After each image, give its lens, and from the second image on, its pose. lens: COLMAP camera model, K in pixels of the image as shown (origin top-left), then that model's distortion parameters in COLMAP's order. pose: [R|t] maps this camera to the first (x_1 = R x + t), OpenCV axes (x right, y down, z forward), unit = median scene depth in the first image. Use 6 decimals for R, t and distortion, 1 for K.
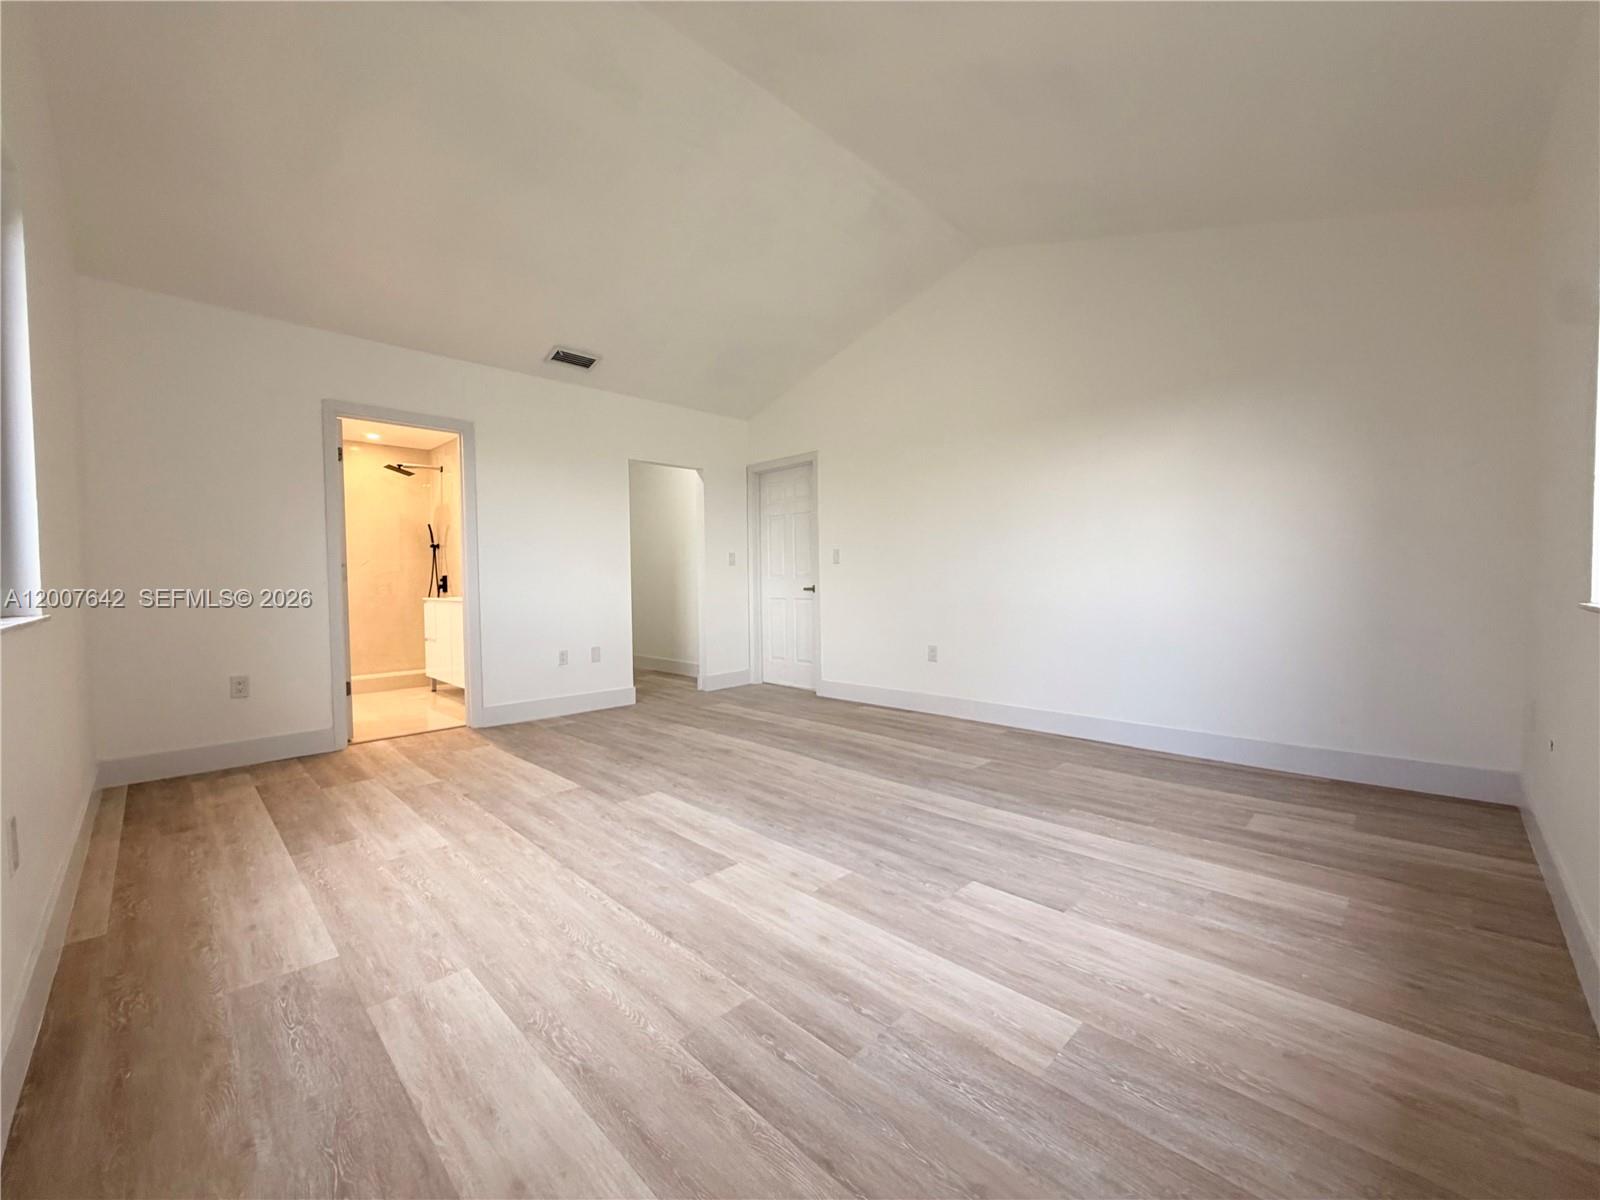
lens RADIAL K [[643.1, 0, 800.0], [0, 643.1, 600.0], [0, 0, 1]] dist [0.000287, 0.000135]
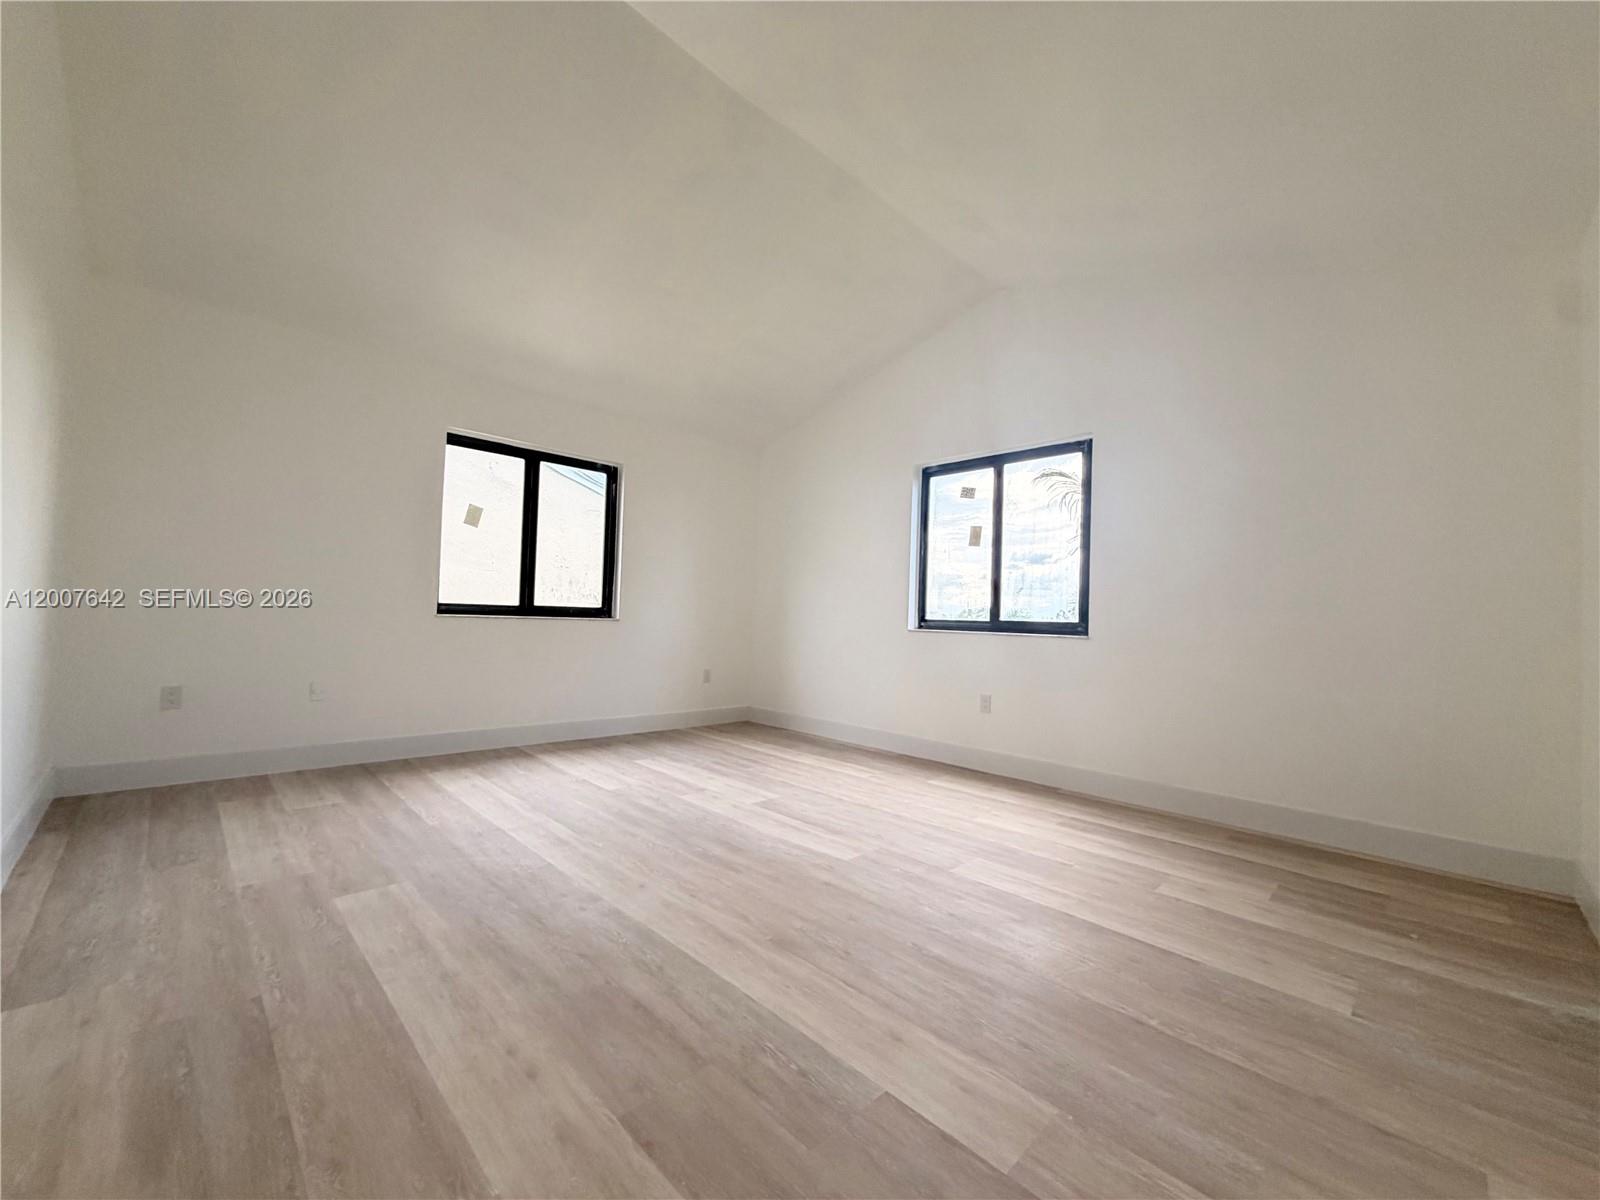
lens RADIAL K [[643.1, 0, 800.0], [0, 643.1, 600.0], [0, 0, 1]] dist [0.000287, 0.000135]
pose [[-0.999667, -0.022143, 0.013255, -0.187989], [-0.022067, 0.999740, 0.005794, -0.058726], [-0.013380, 0.005500, -0.999895, 2.140085]]
